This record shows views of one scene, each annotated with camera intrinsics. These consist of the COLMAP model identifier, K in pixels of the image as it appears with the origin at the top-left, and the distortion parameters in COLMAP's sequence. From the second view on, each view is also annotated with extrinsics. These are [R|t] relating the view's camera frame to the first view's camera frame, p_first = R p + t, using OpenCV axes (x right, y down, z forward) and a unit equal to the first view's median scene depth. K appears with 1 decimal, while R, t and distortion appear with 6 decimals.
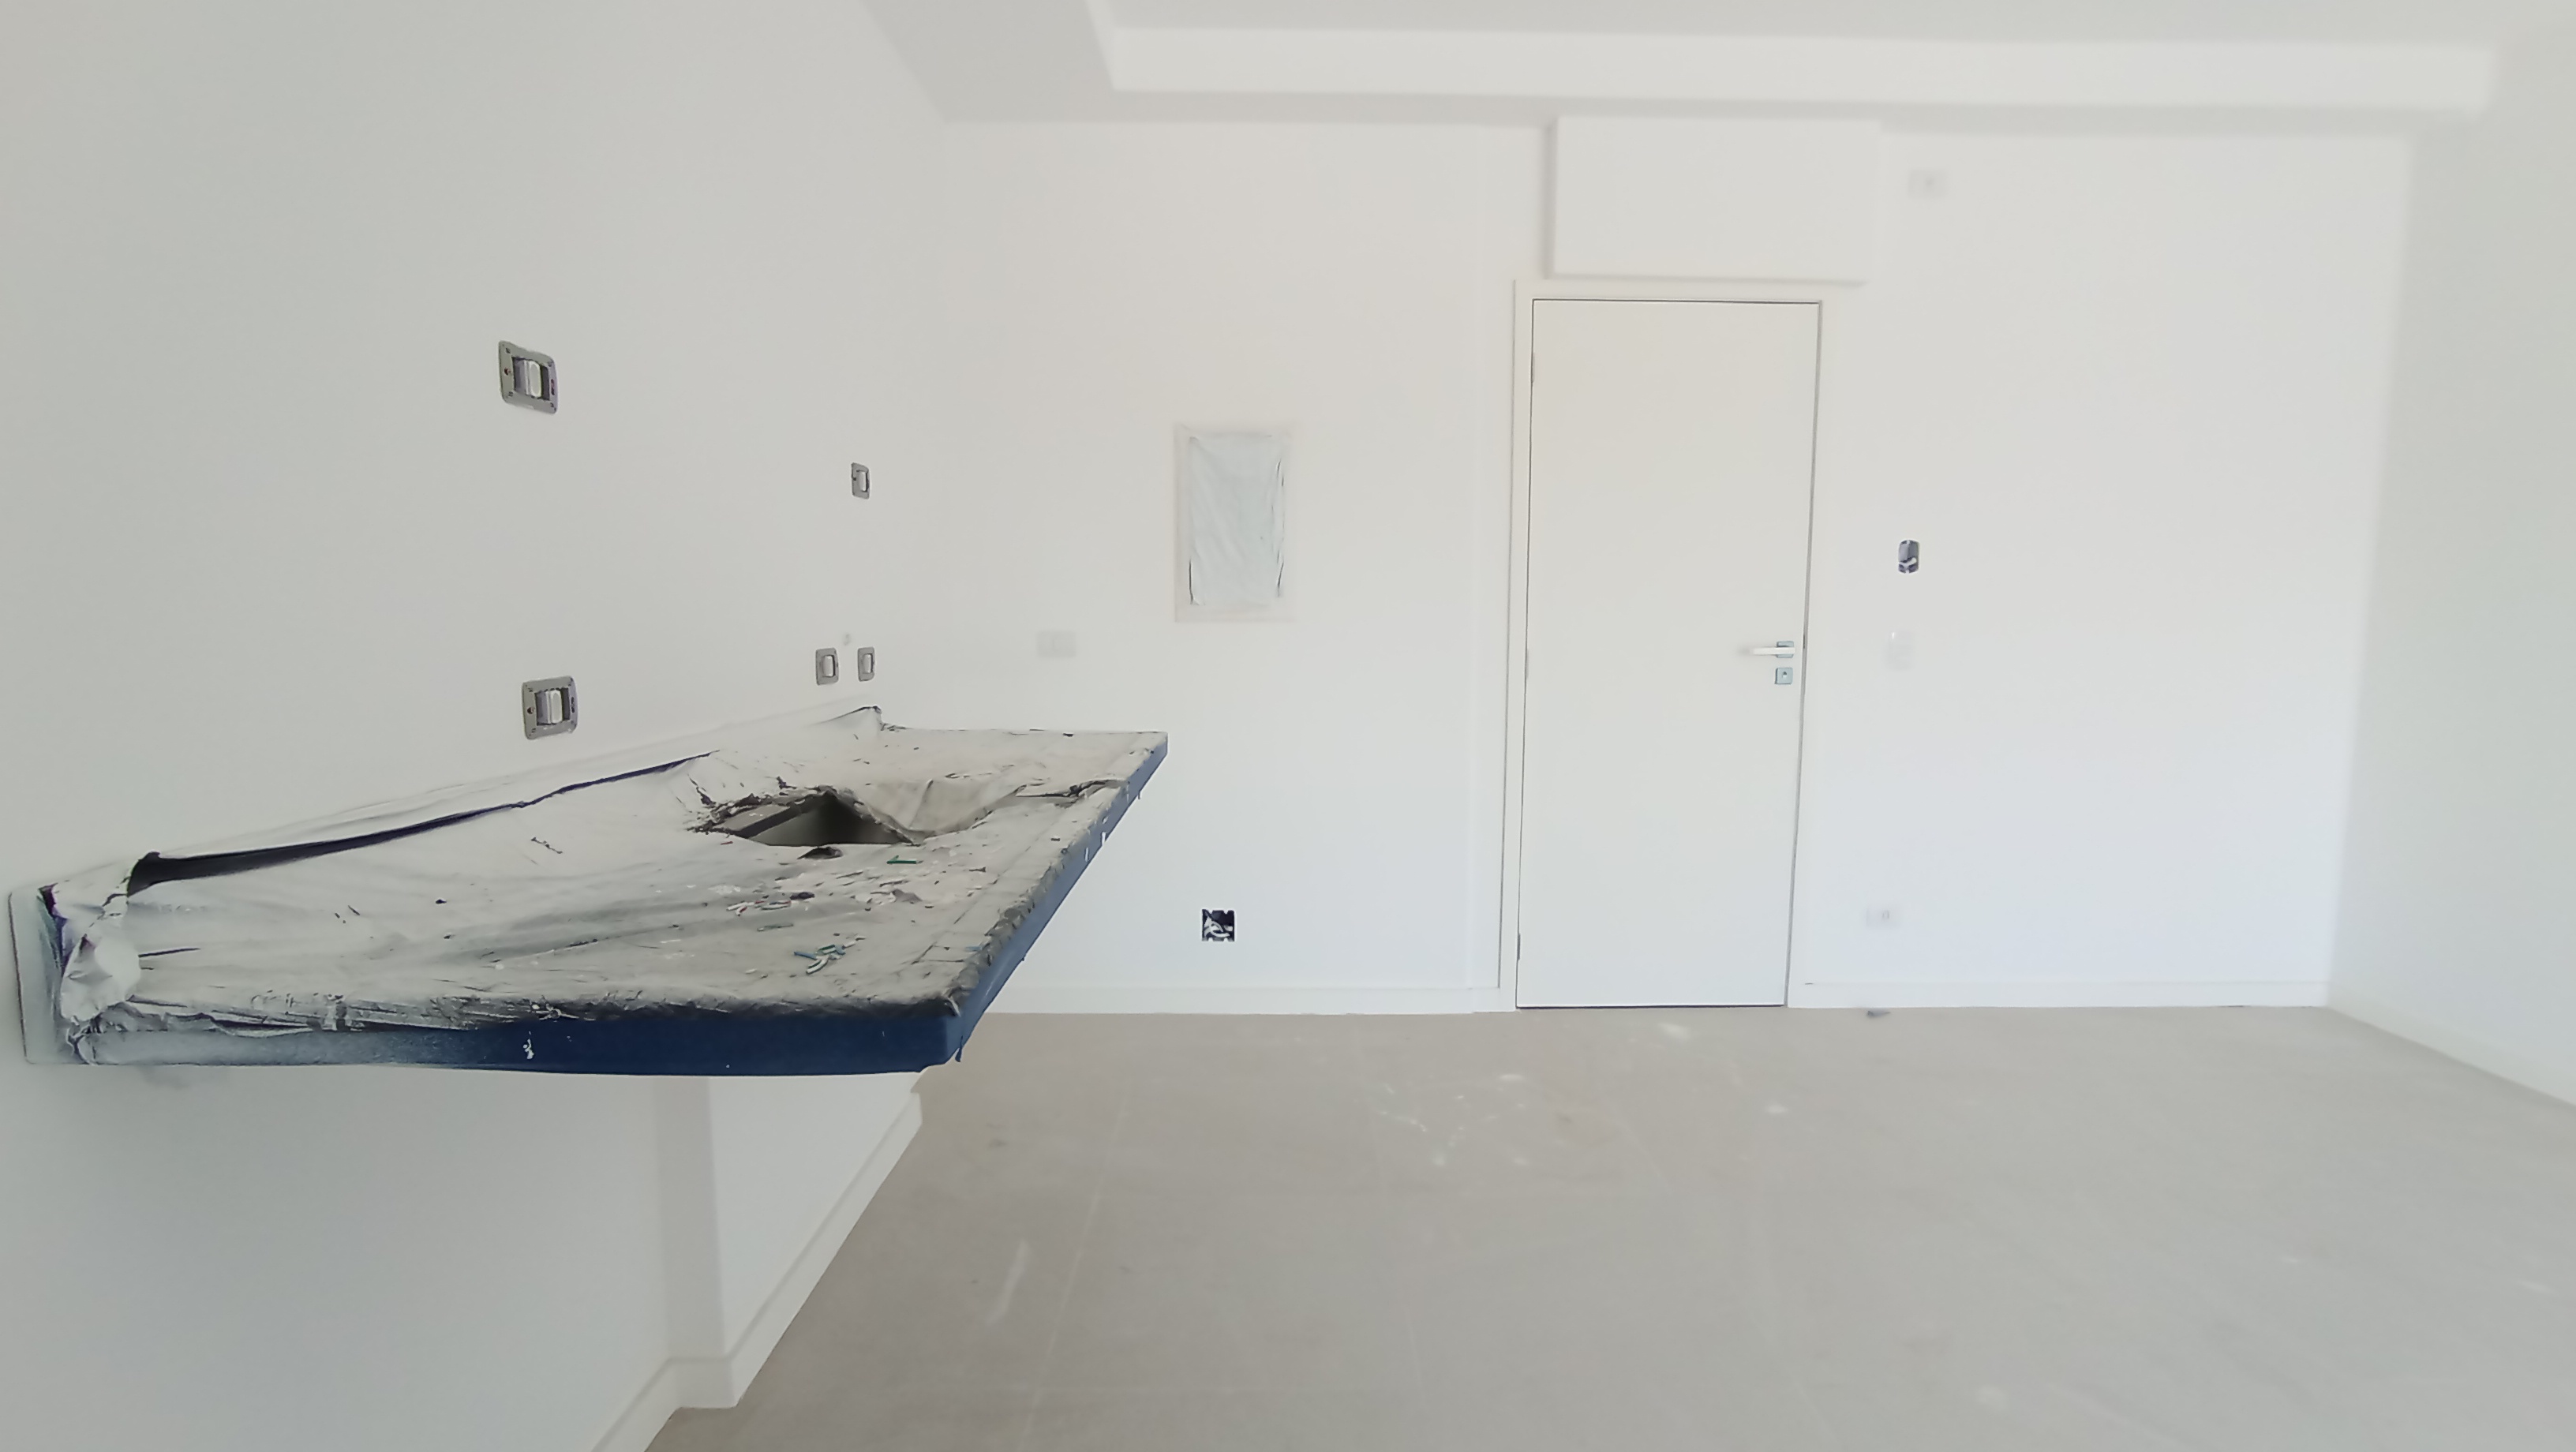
lens RADIAL K [[1176.3, 0, 1291.1], [0, 1176.3, 725.6], [0, 0, 1]] dist [-0.051797, 0.039082]
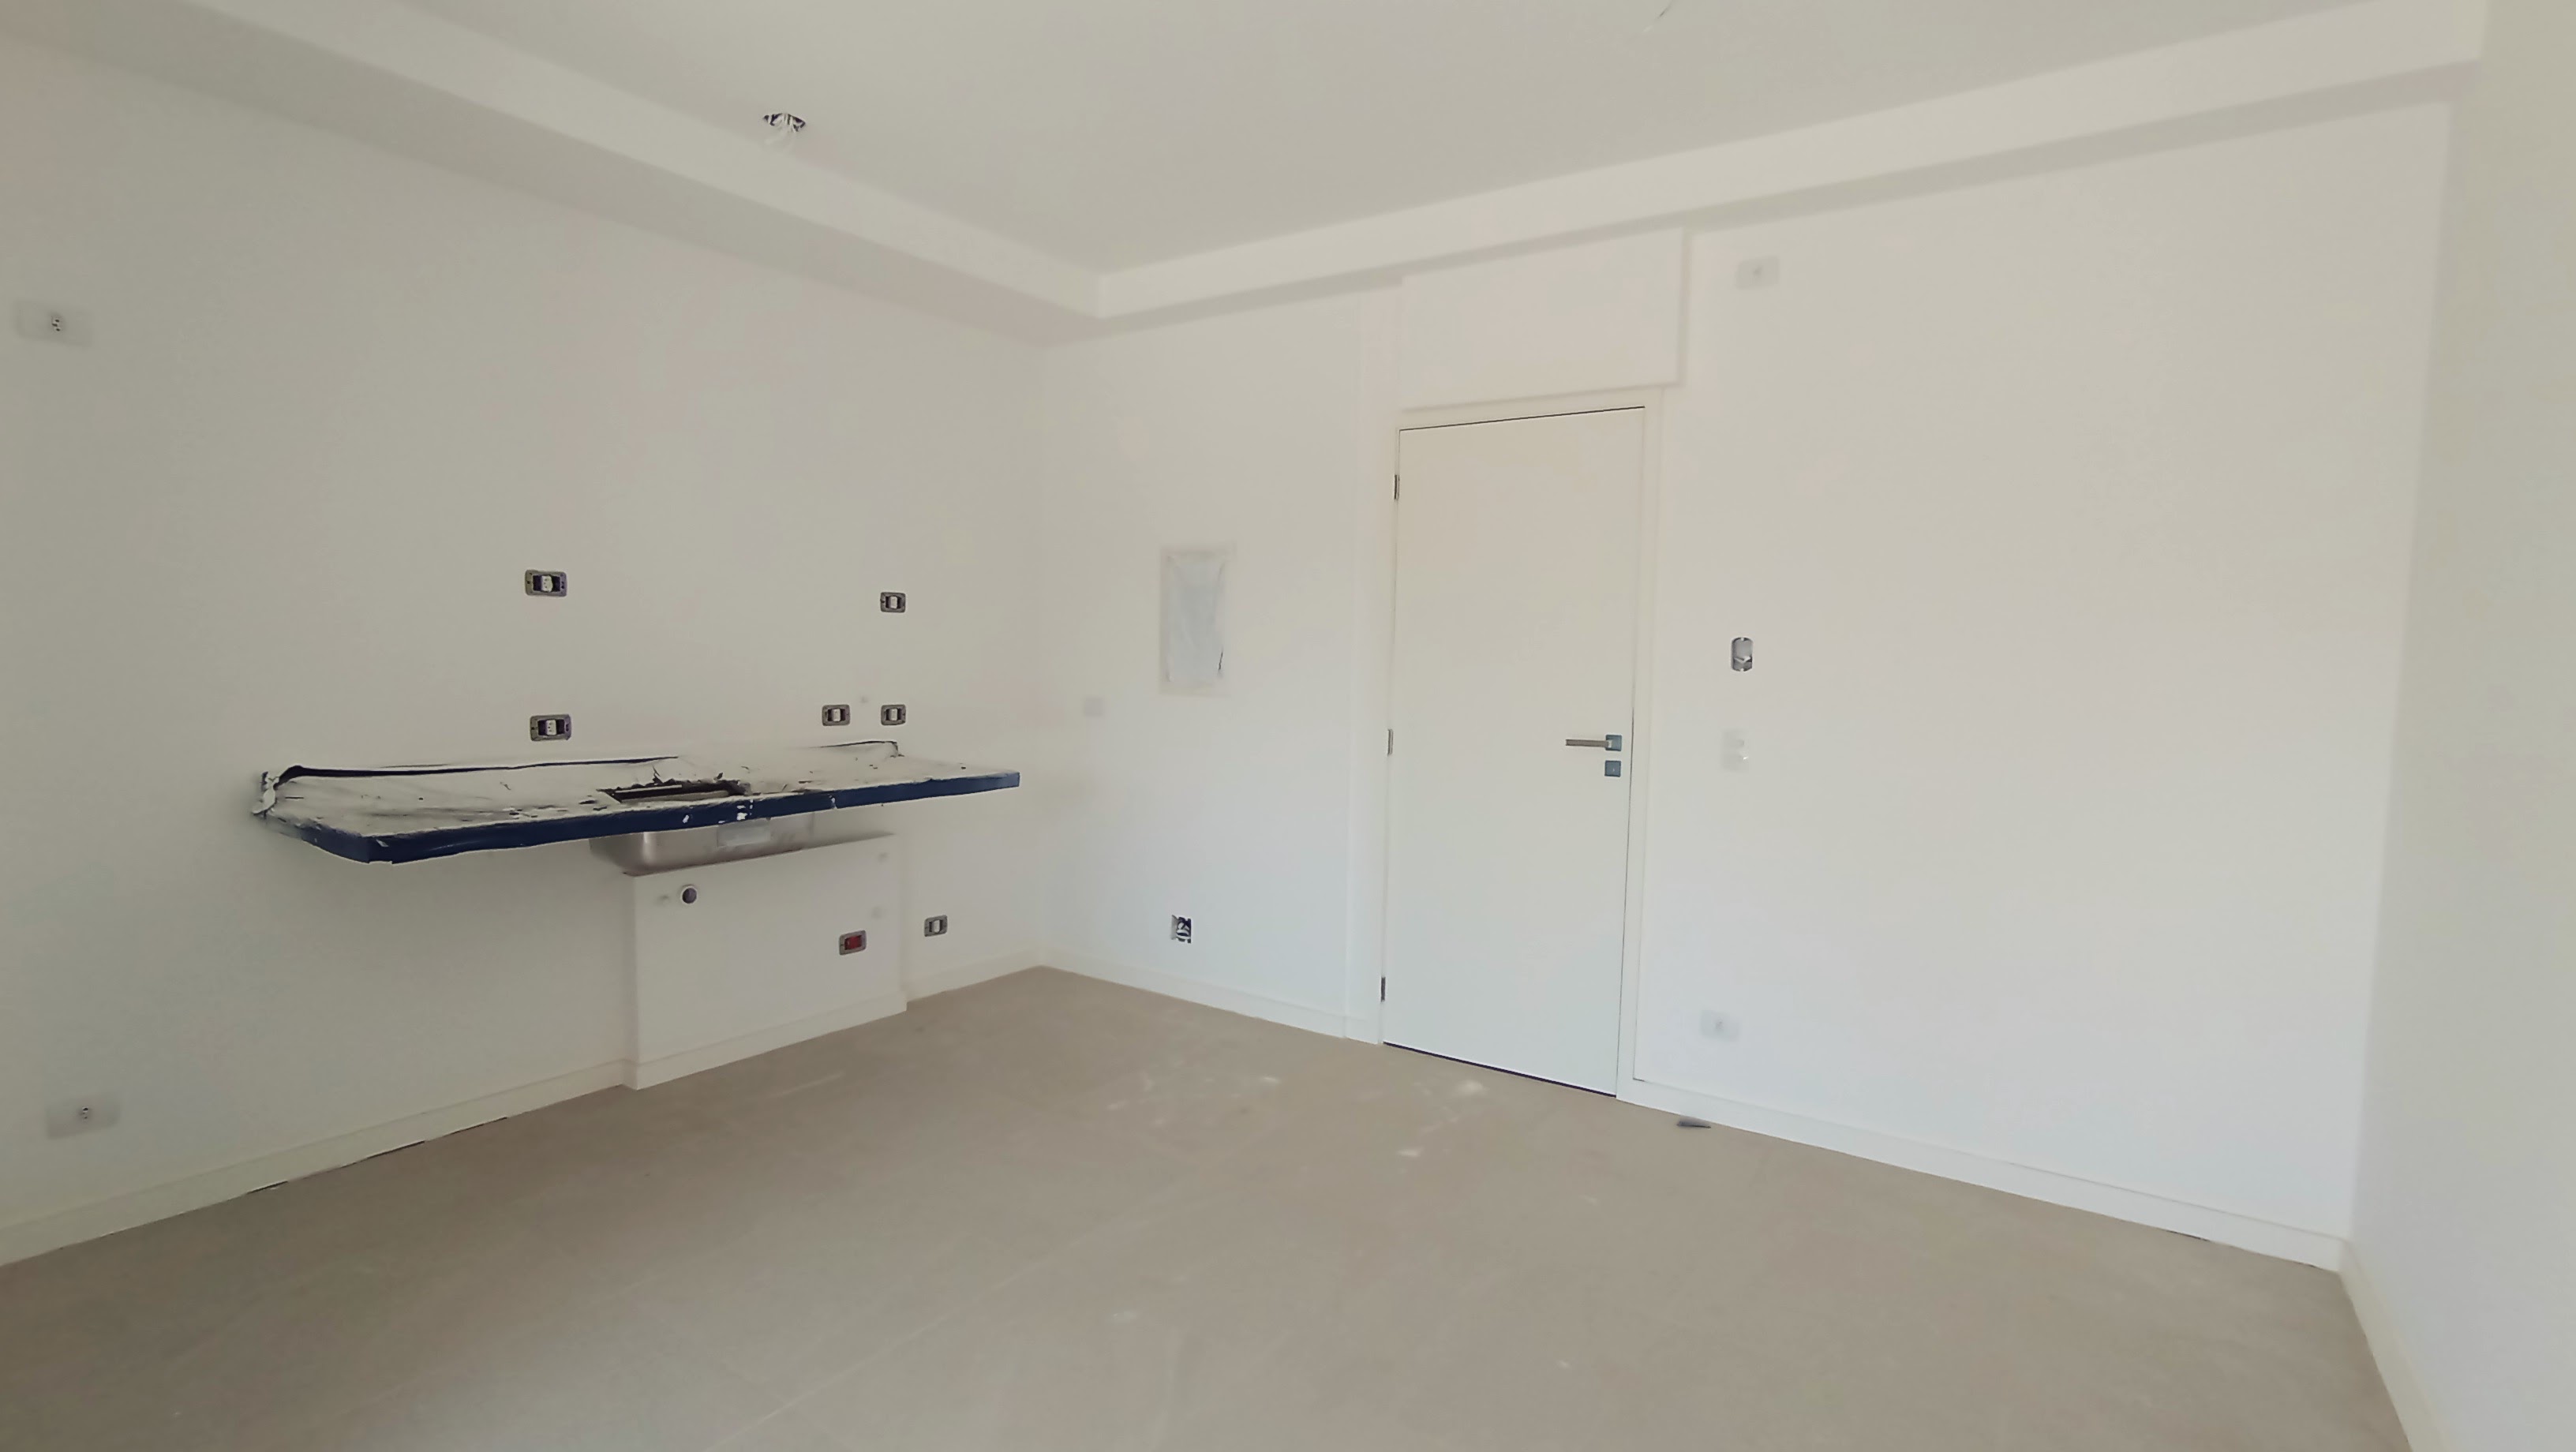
lens RADIAL K [[1176.3, 0, 1291.1], [0, 1176.3, 725.6], [0, 0, 1]] dist [-0.051797, 0.039082]
pose [[0.814263, 0.052166, -0.578147, 0.797987], [-0.077606, 0.996796, -0.019360, -0.038682], [0.575285, 0.060631, 0.815703, 0.000234]]
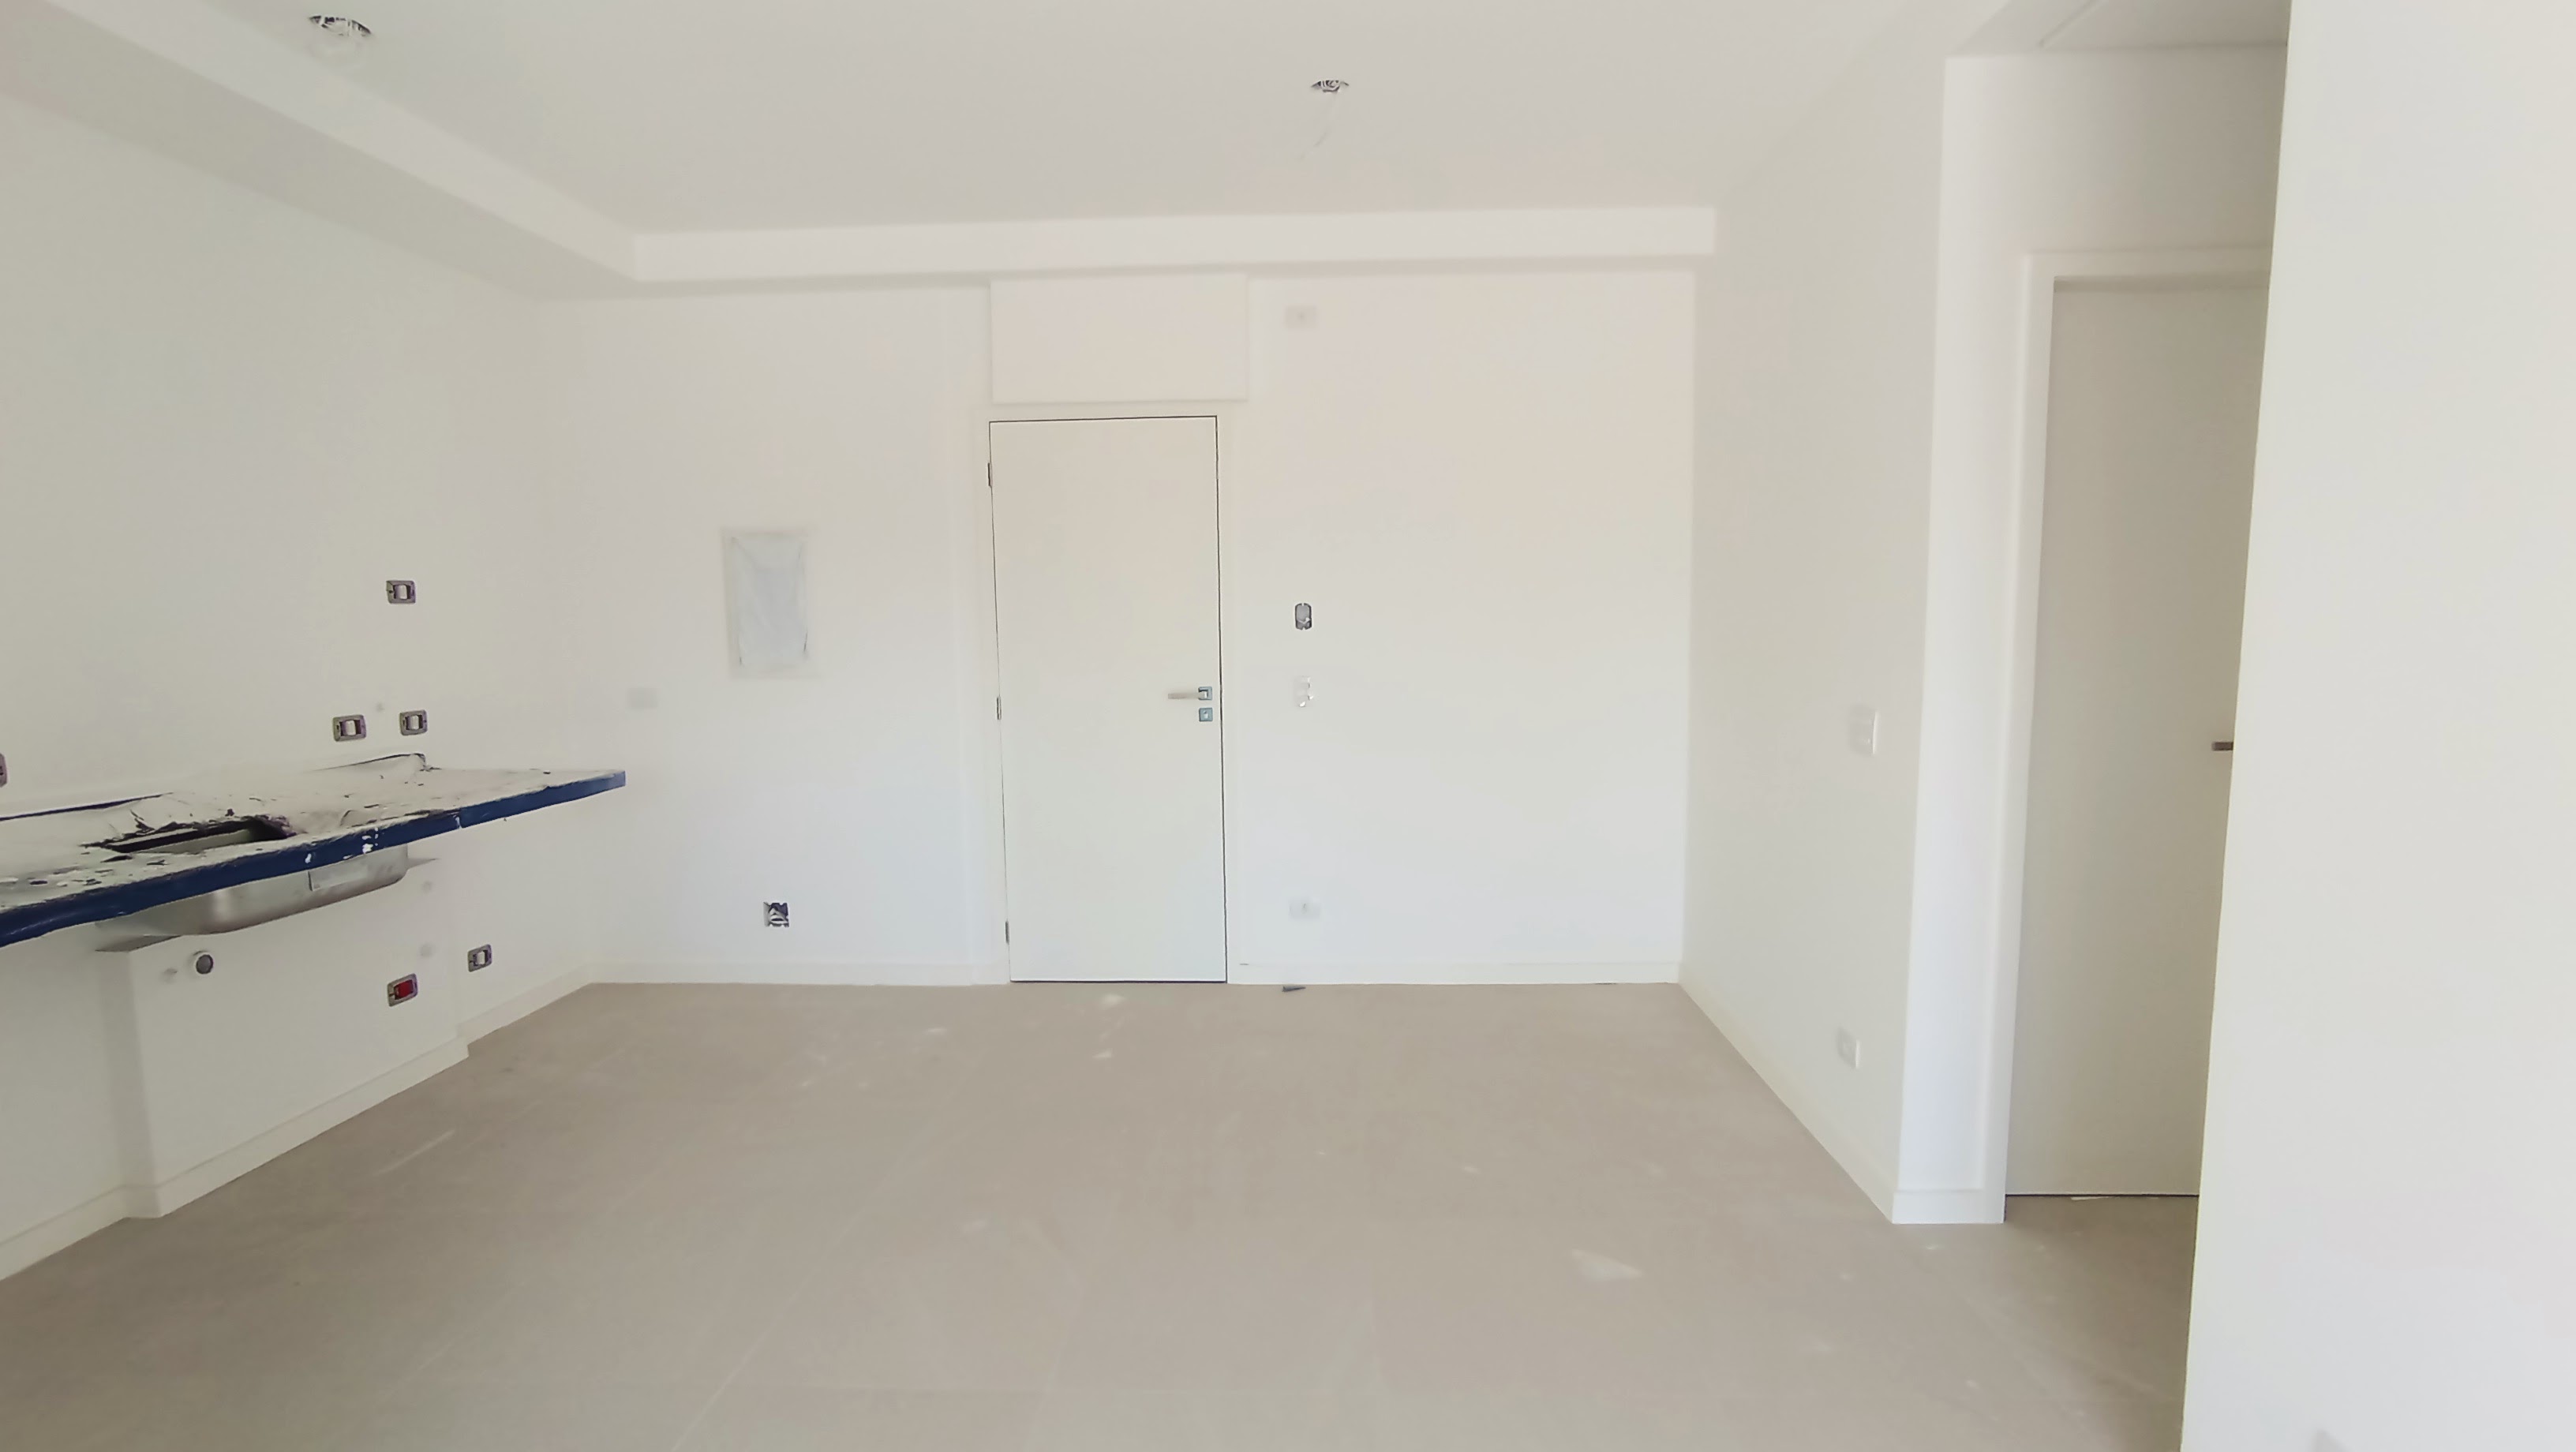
lens RADIAL K [[1176.3, 0, 1291.1], [0, 1176.3, 725.6], [0, 0, 1]] dist [-0.051797, 0.039082]
pose [[0.998068, -0.011575, -0.061042, 0.597824], [0.011306, 0.999925, -0.004759, -0.024322], [0.061092, 0.004060, 0.998124, -0.243092]]
